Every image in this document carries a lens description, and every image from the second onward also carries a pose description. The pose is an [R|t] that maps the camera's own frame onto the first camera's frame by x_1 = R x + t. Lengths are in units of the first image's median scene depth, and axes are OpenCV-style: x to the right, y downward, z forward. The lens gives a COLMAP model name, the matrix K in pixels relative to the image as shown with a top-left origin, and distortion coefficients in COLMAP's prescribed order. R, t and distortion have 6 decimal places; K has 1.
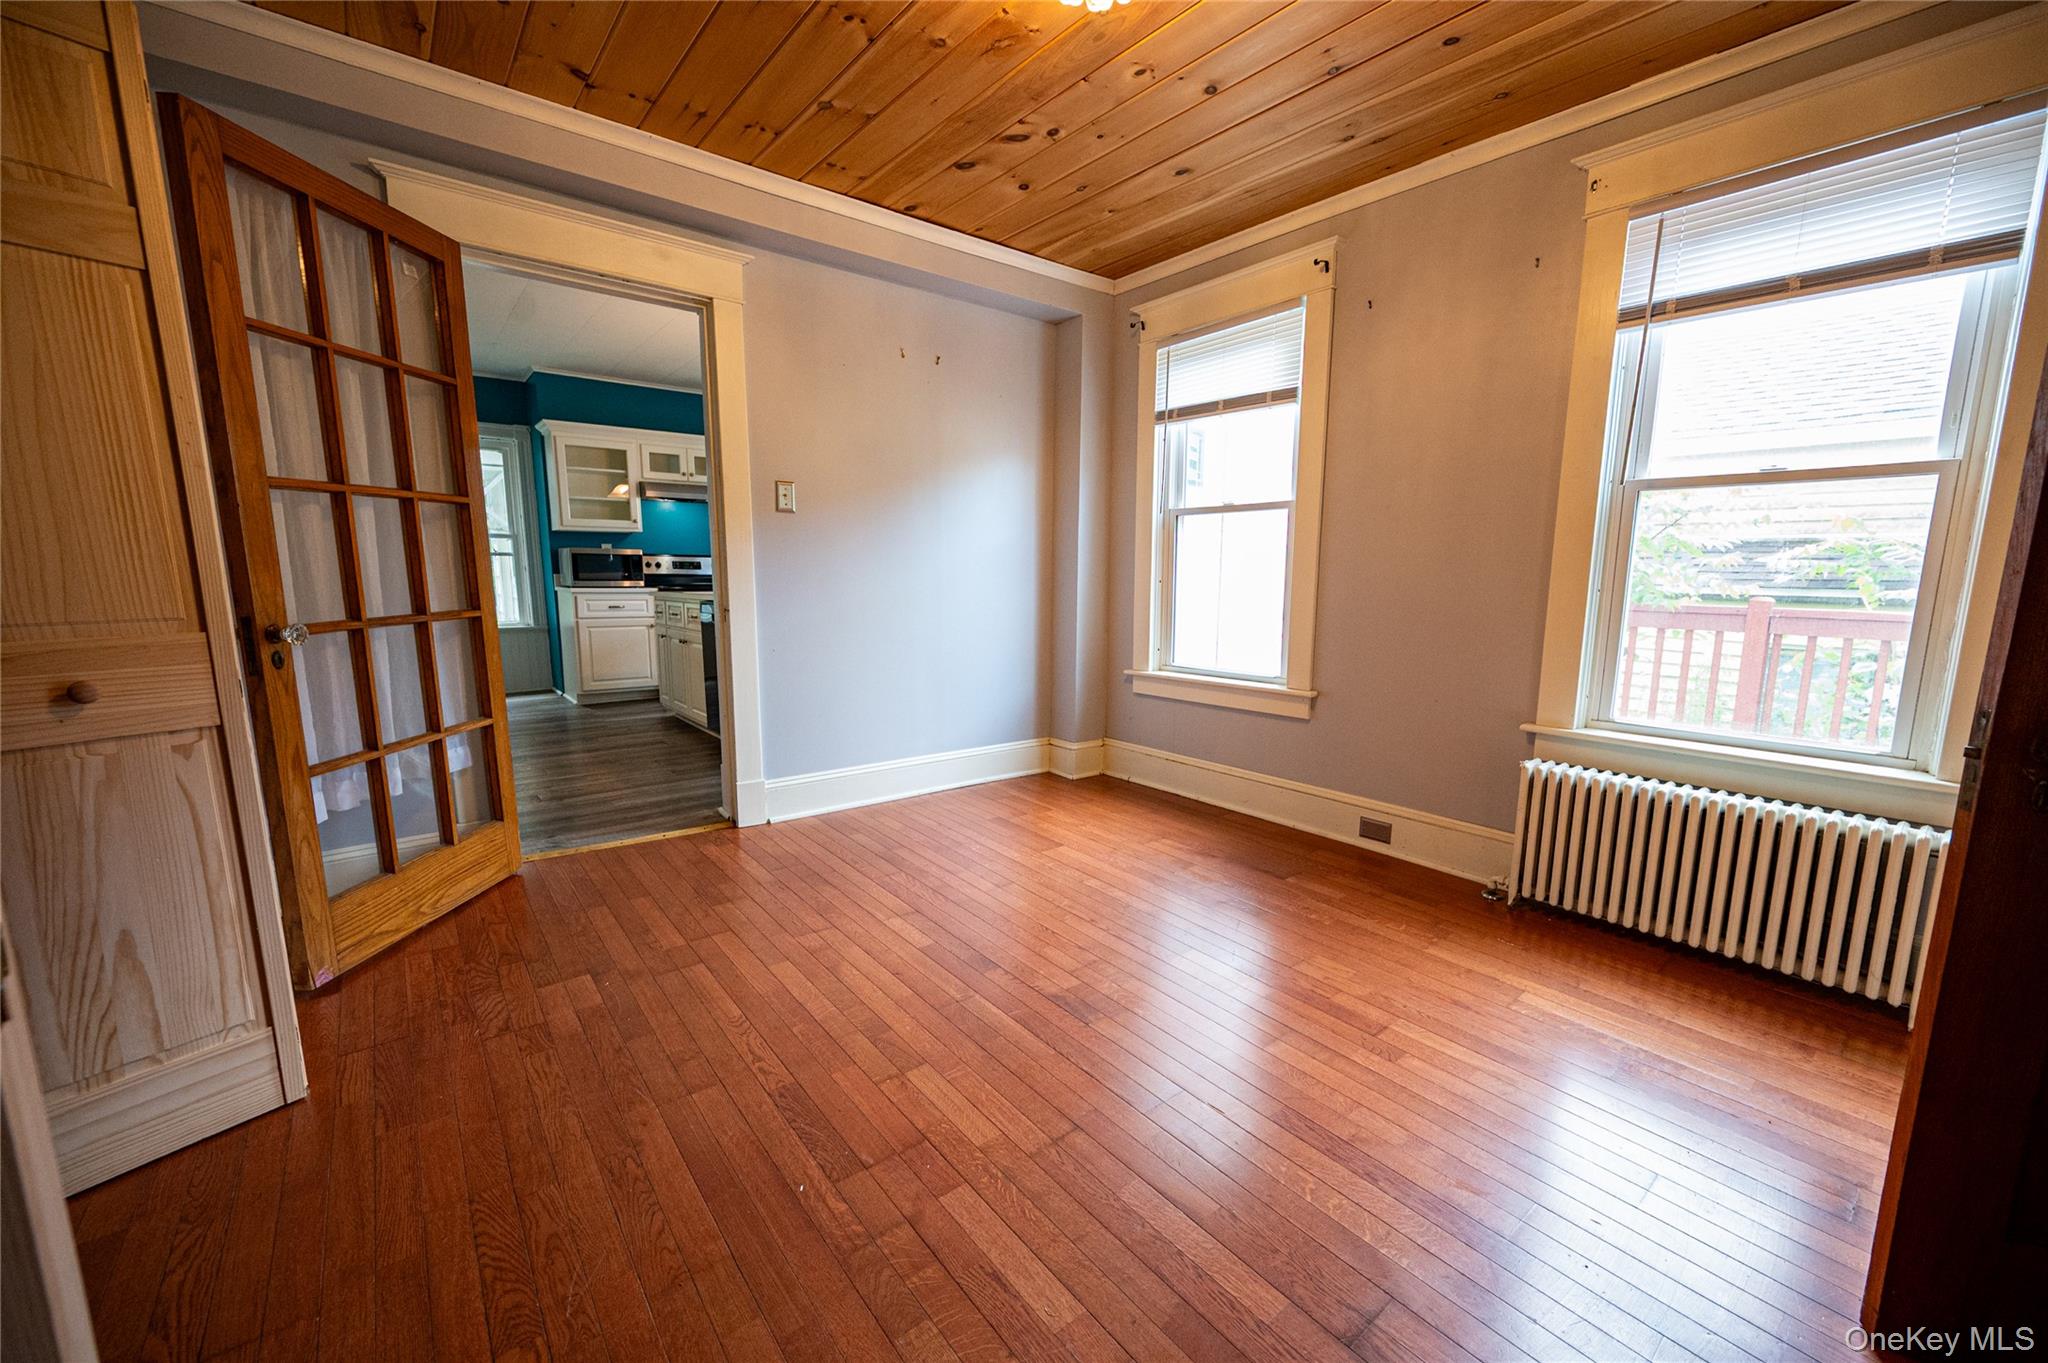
lens RADIAL K [[803.9, 0, 1022.1], [0, 803.9, 686.1], [0, 0, 1]] dist [0.000301, -0.000311]
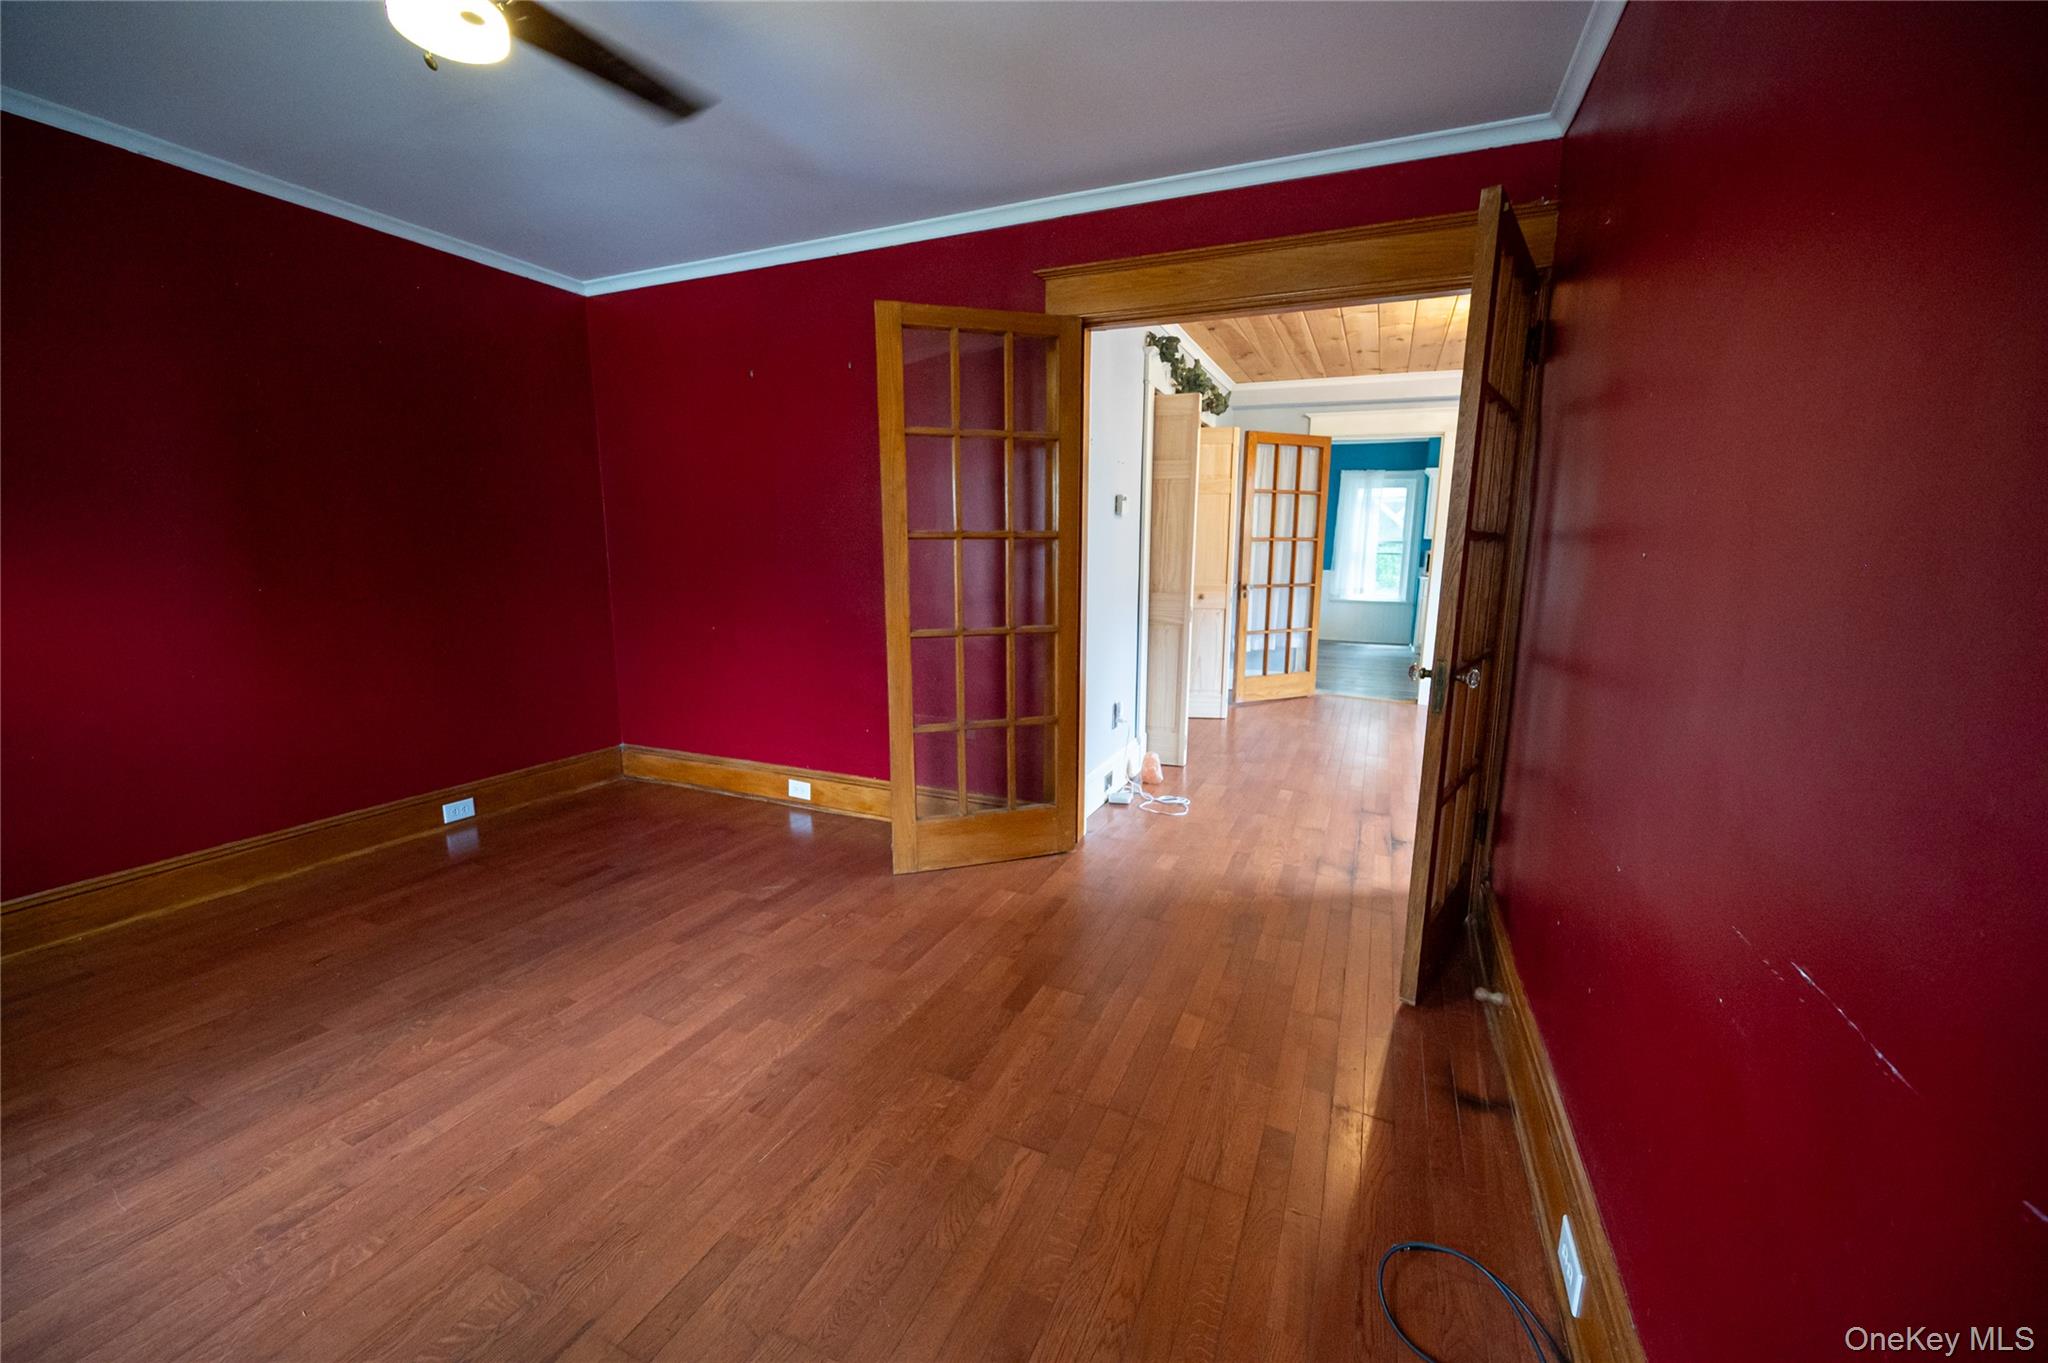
lens RADIAL K [[803.9, 0, 1028.9], [0, 803.9, 690.9], [0, 0, 1]] dist [0.000301, -0.000311]
pose [[0.463615, 0.155423, -0.872298, 0.447339], [-0.139041, 0.985059, 0.101616, 0.040302], [0.875059, 0.074175, 0.478299, -0.367332]]
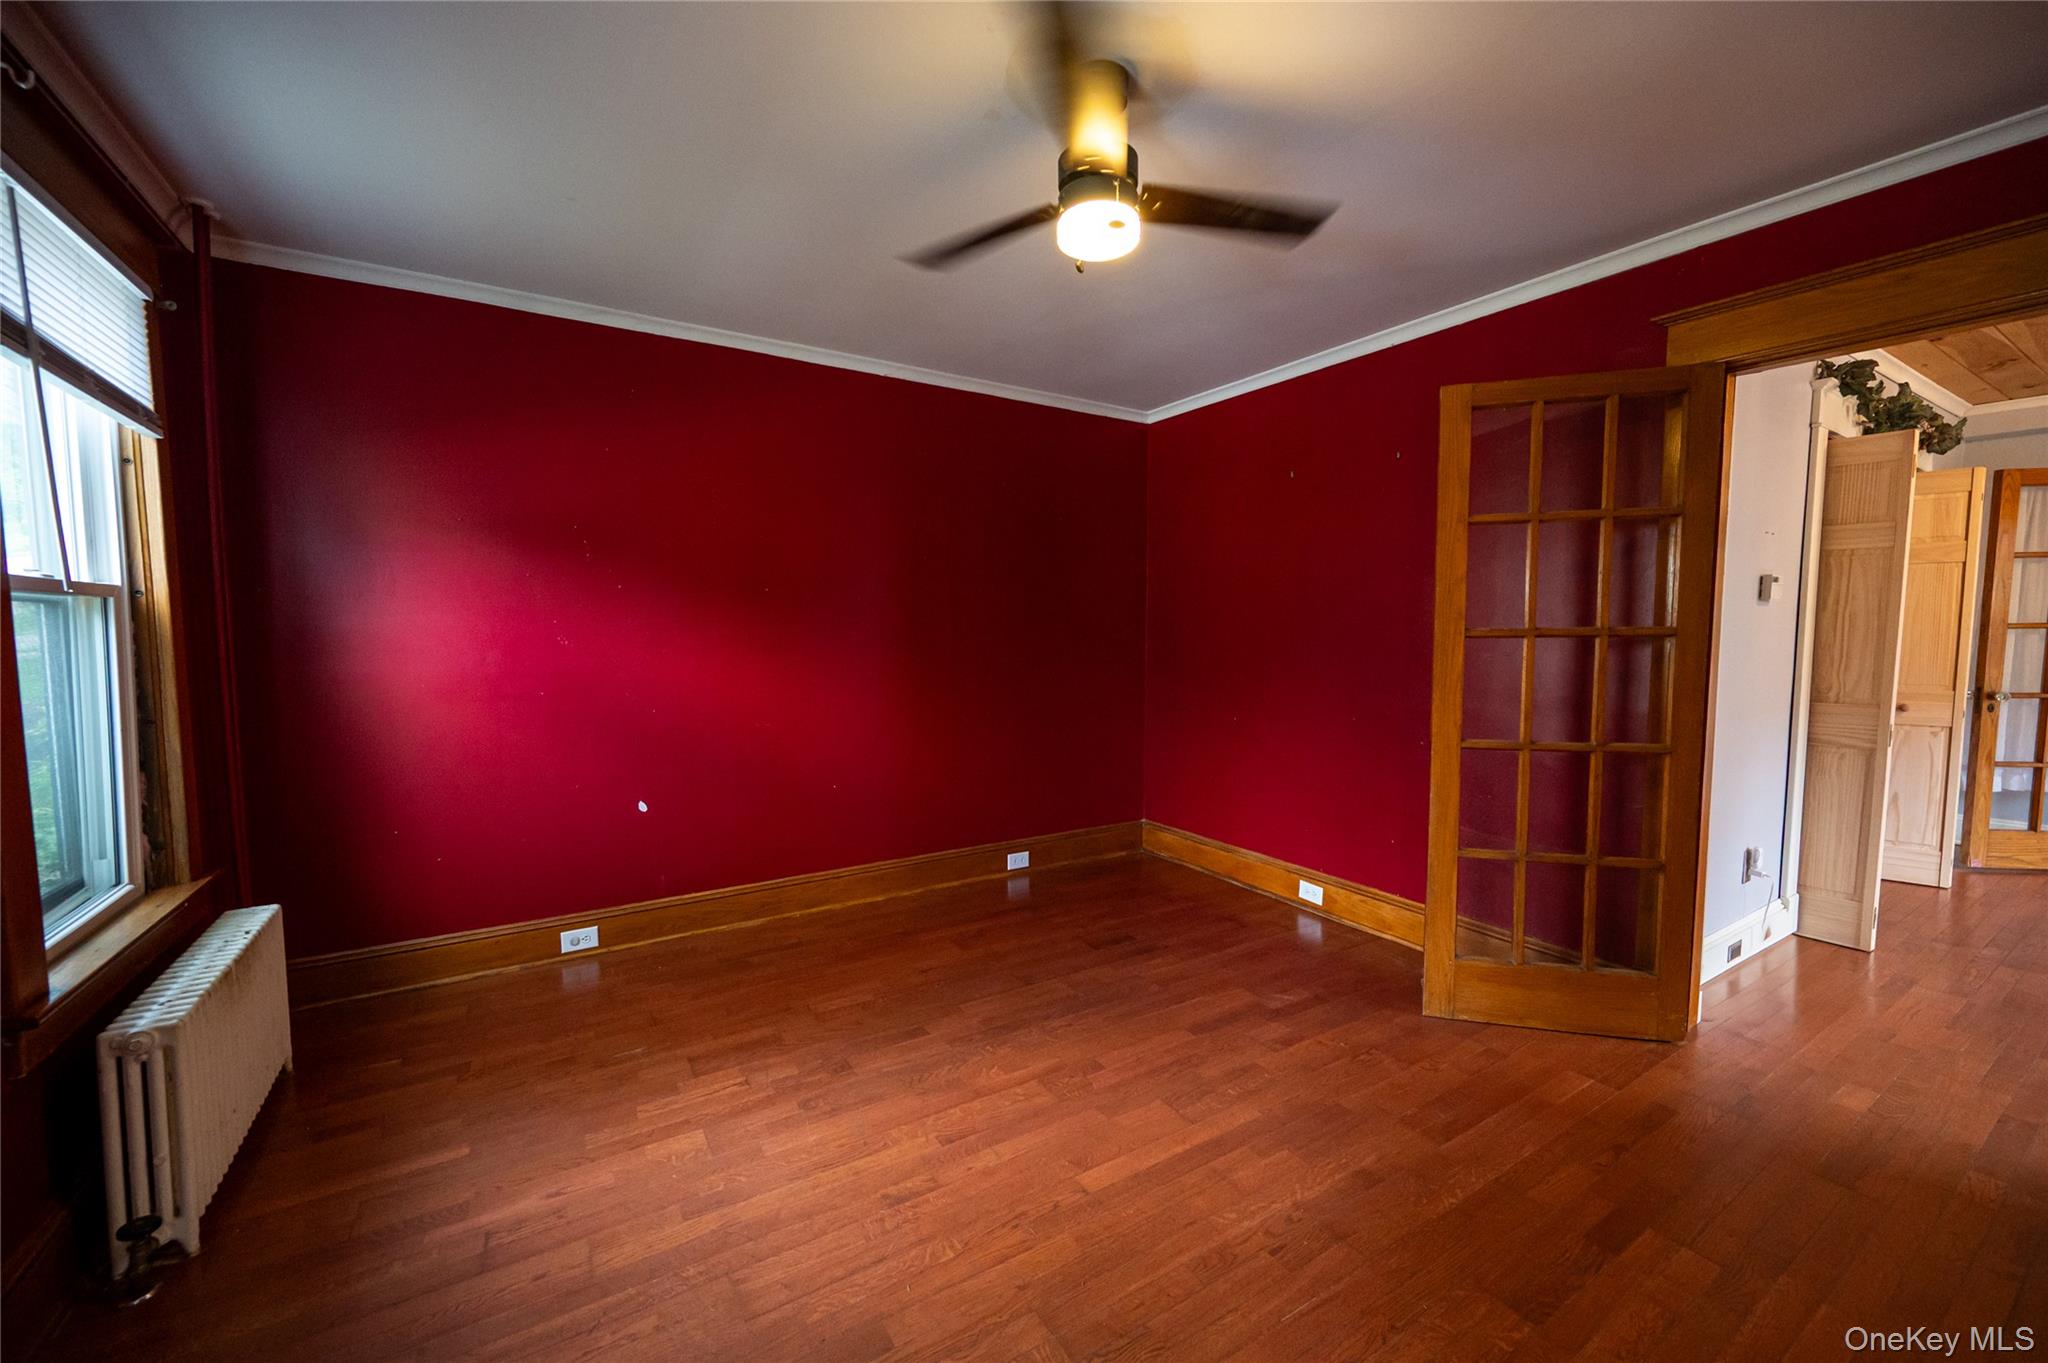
lens RADIAL K [[803.9, 0, 1034.4], [0, 803.9, 692.4], [0, 0, 1]] dist [0.000301, -0.000311]
pose [[-0.106753, 0.077183, -0.991285, 0.434076], [-0.151506, 0.984077, 0.092938, 0.033678], [0.982675, 0.160107, -0.093360, -0.388192]]
